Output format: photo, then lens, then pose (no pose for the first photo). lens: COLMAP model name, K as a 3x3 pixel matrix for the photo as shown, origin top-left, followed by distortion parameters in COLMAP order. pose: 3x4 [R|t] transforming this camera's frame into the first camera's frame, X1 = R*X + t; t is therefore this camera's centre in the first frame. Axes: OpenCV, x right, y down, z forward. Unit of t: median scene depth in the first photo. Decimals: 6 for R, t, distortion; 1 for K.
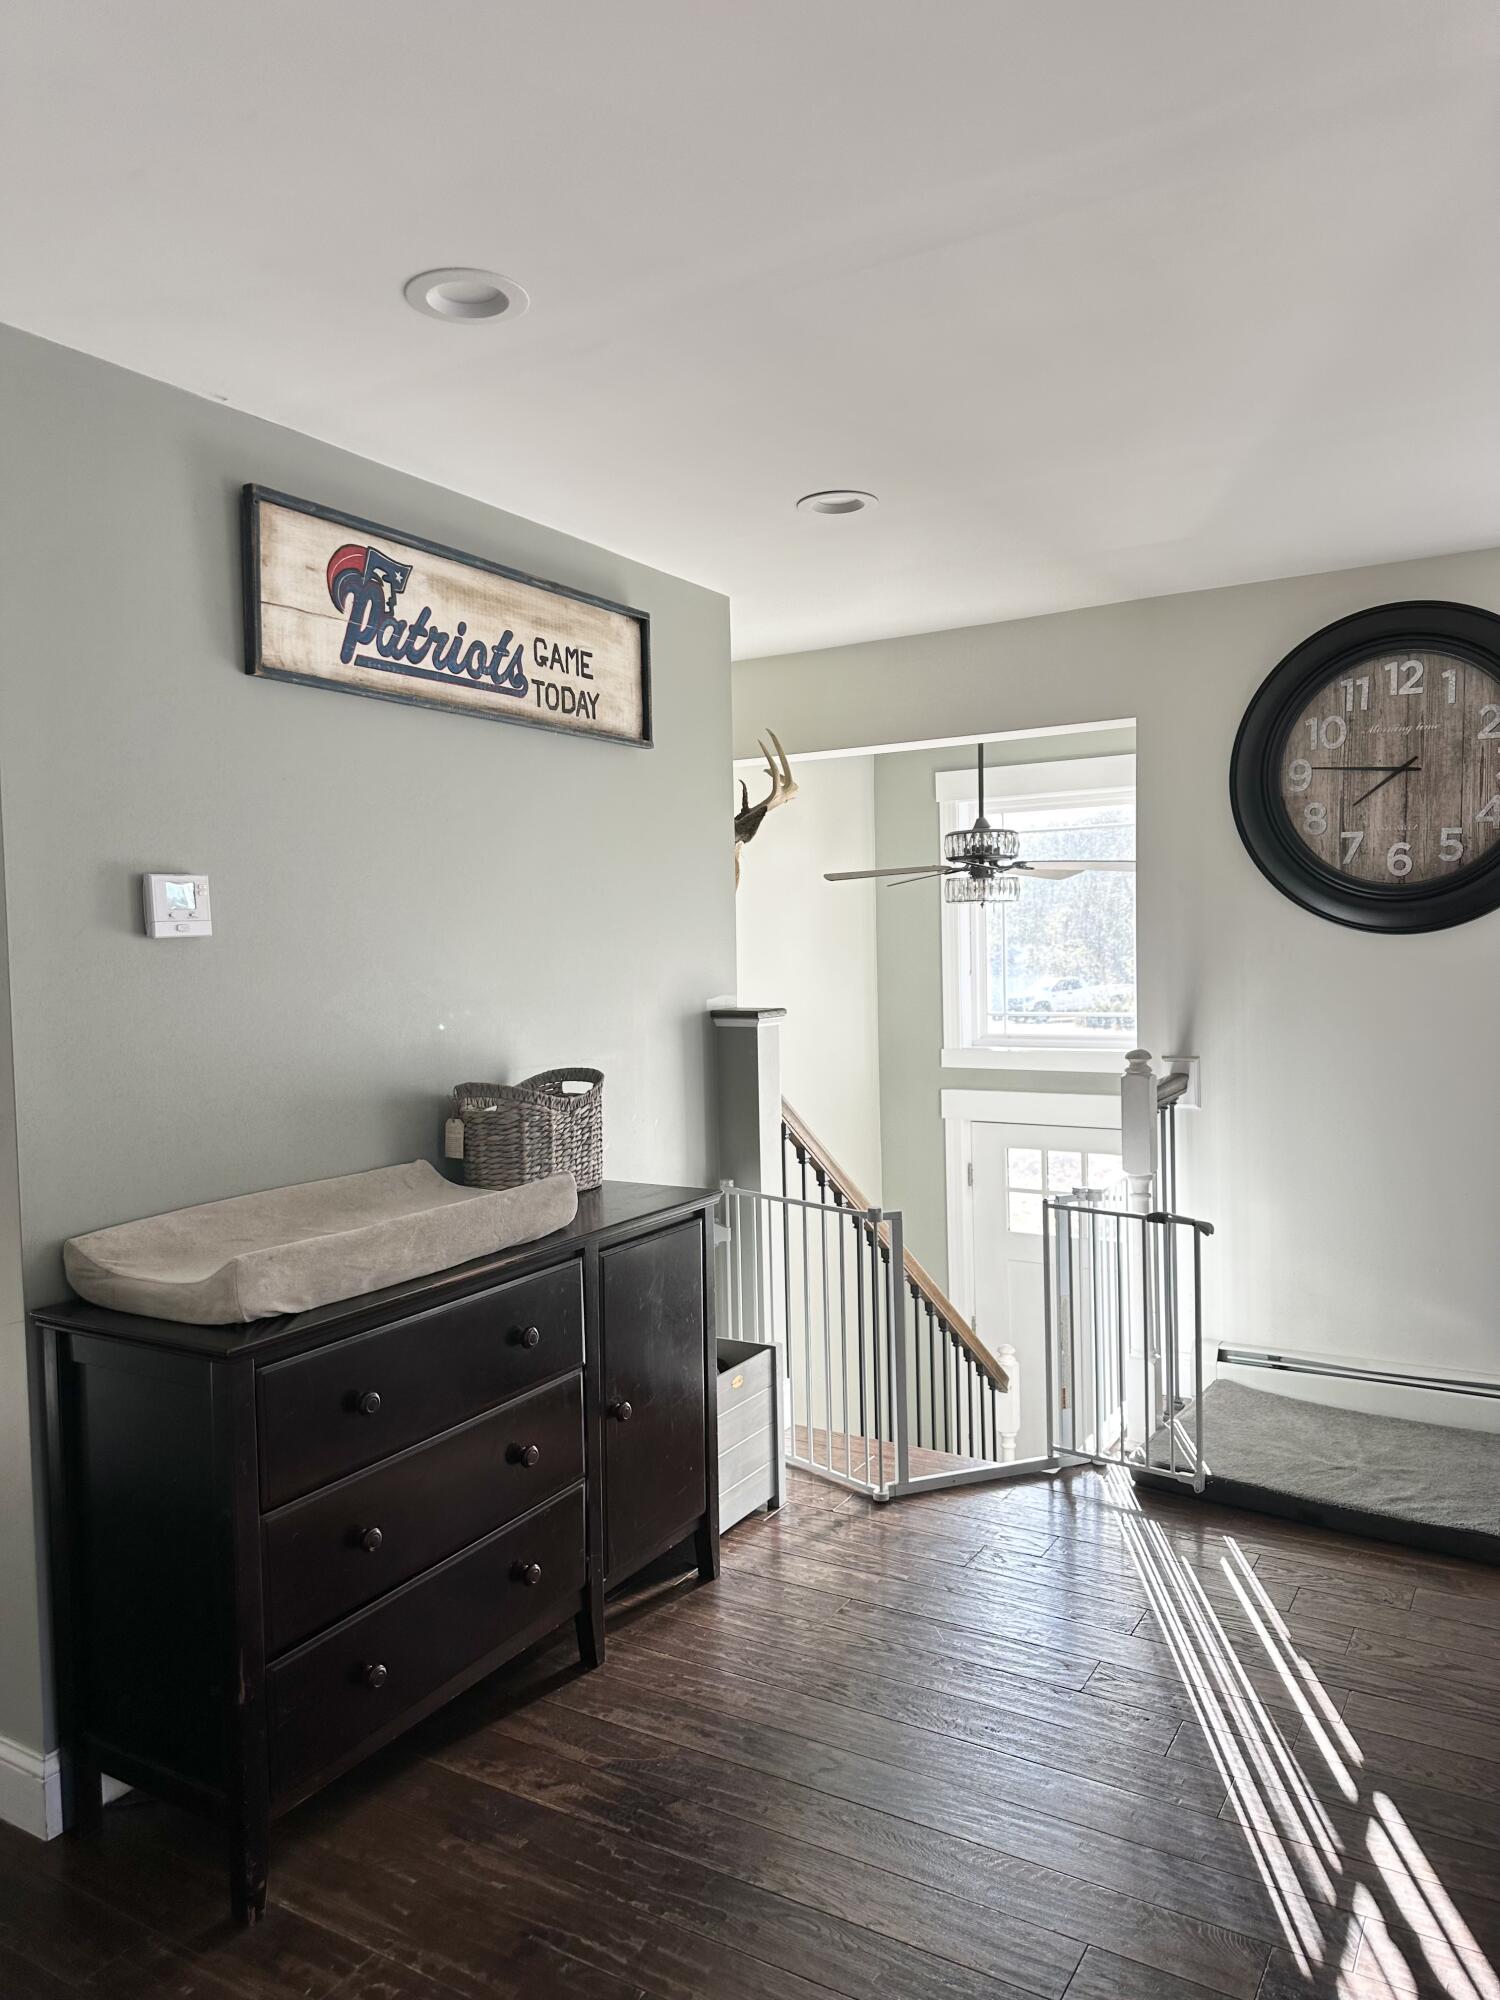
lens RADIAL K [[1397.2, 0, 750.0], [0, 1397.2, 1000.0], [0, 0, 1]] dist [0.117491, -0.197706]
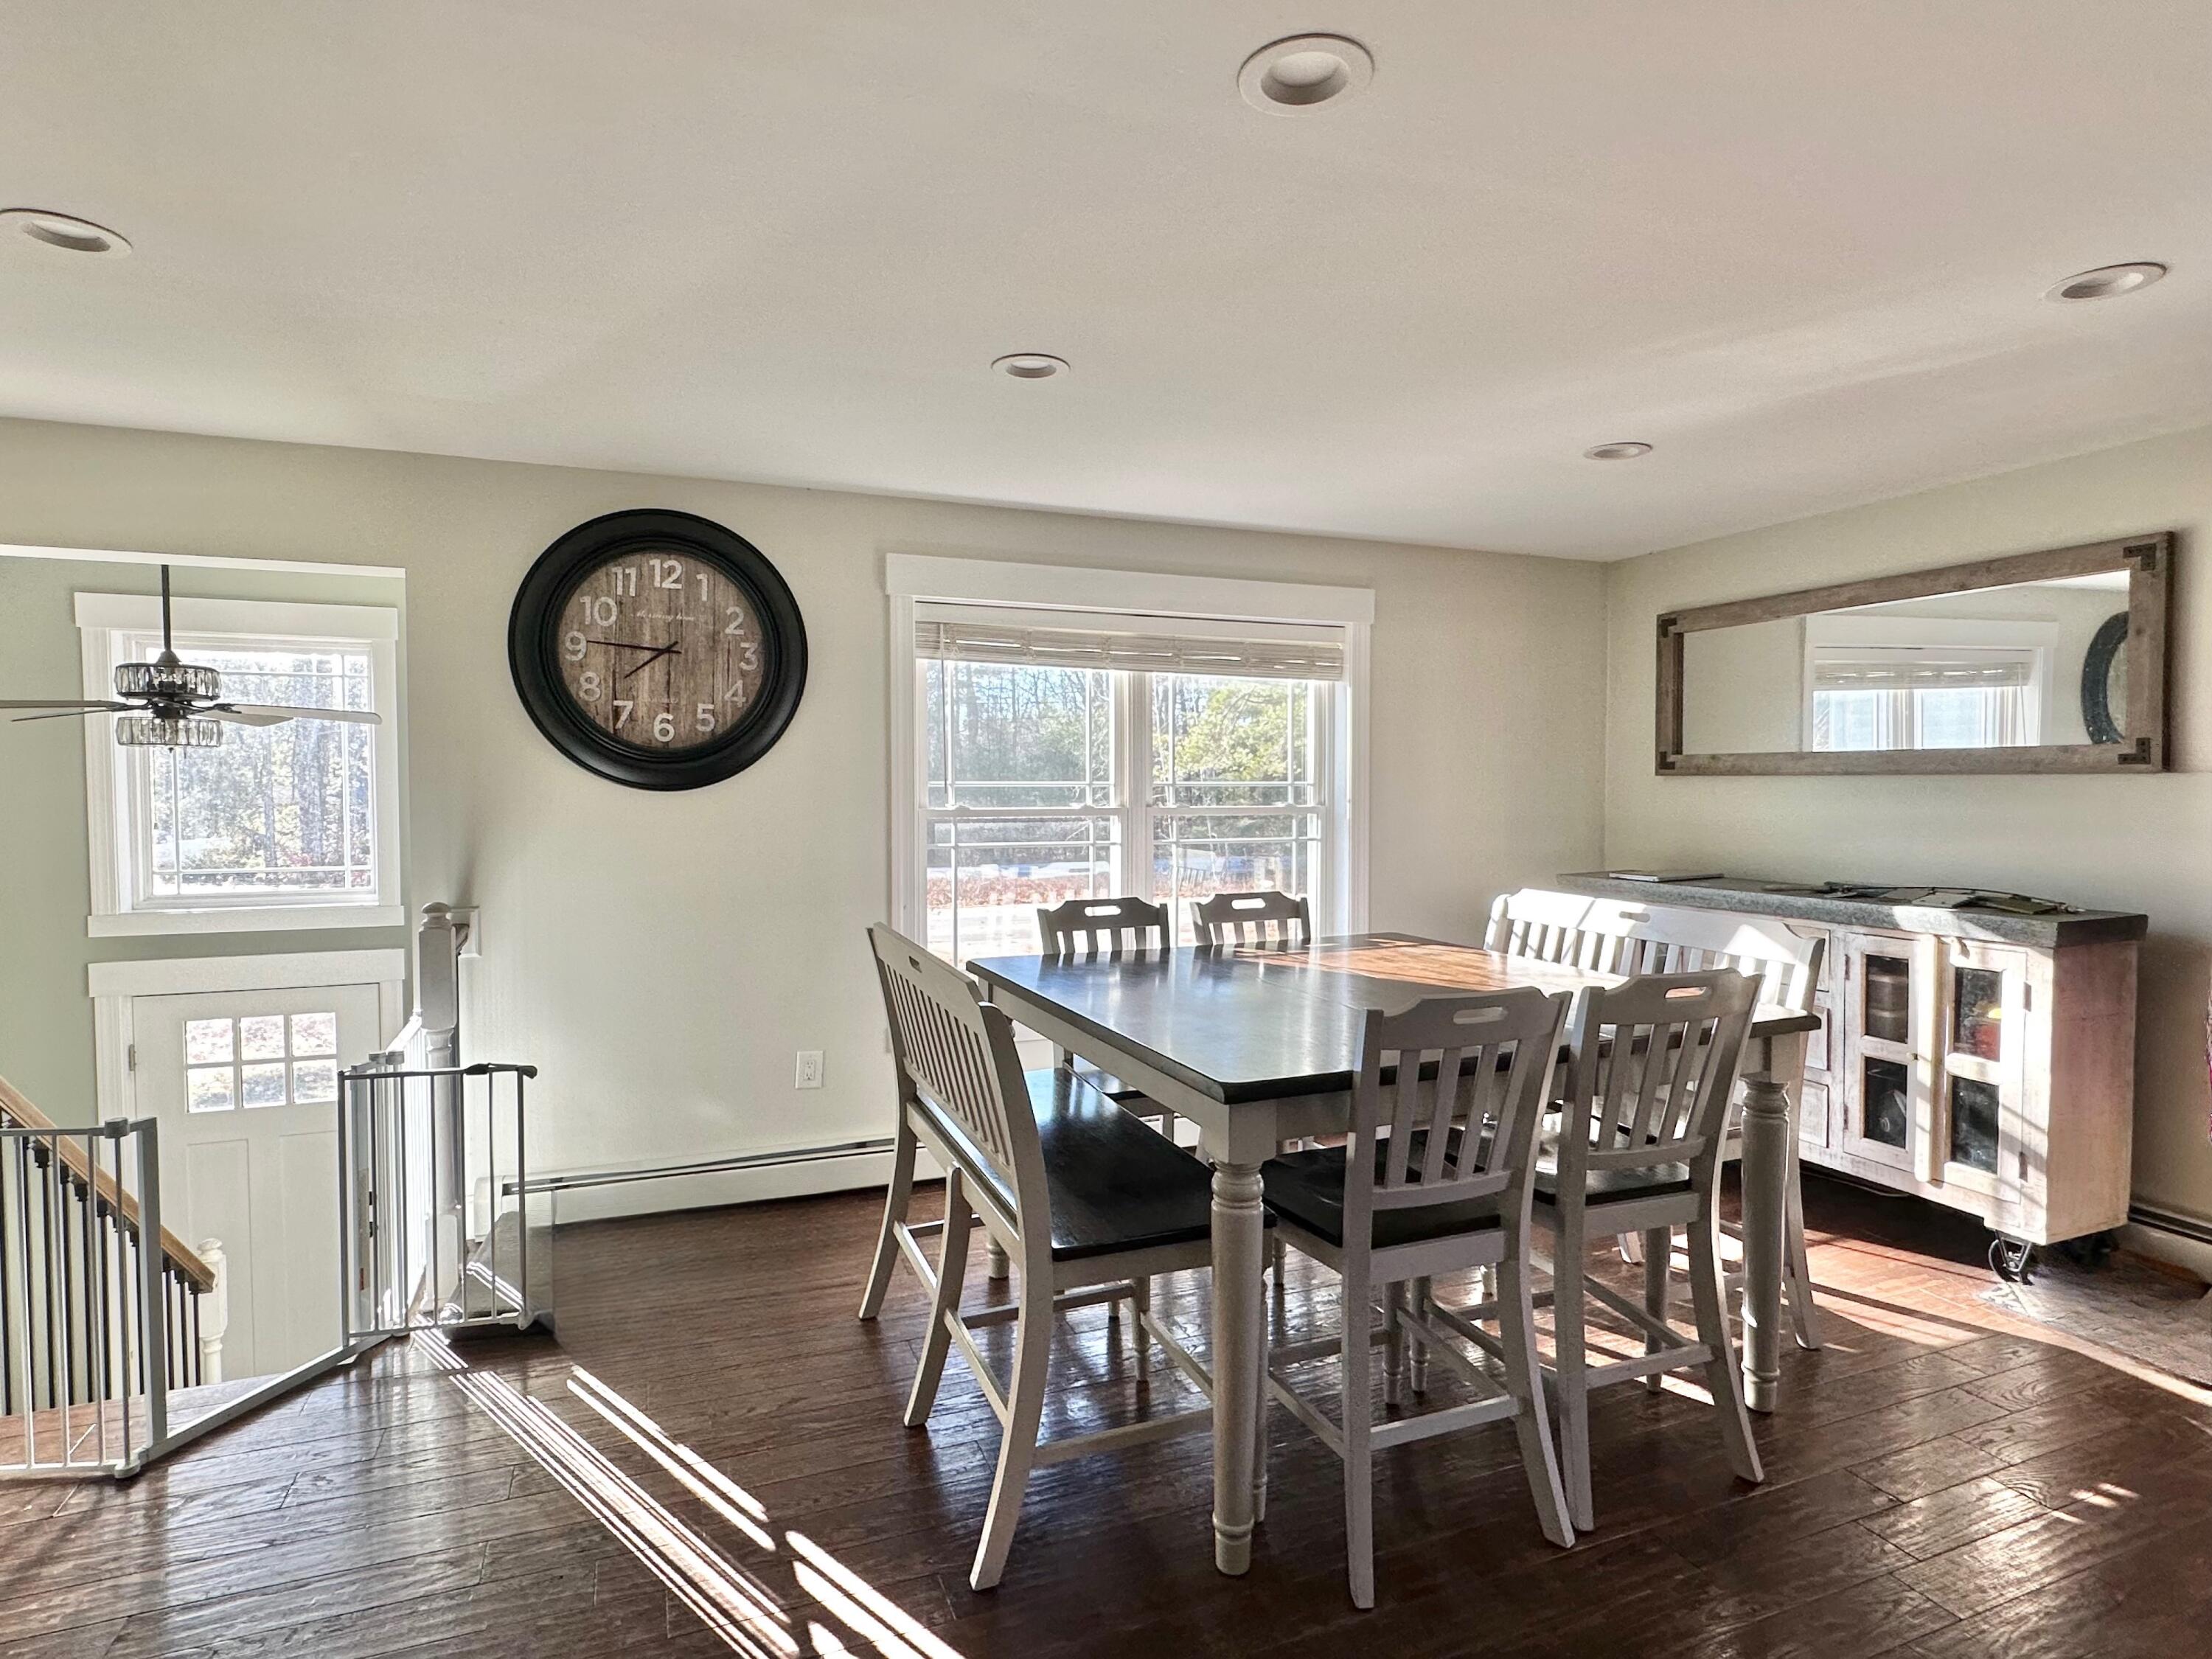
lens RADIAL K [[1170.8, 0, 1102.5], [0, 1170.8, 825.1], [0, 0, 1]] dist [-0.002162, 0.000608]
pose [[0.606557, -0.006354, 0.795015, -0.099537], [0.020603, 0.999758, -0.007729, -0.003682], [-0.794773, 0.021068, 0.606541, 0.137378]]
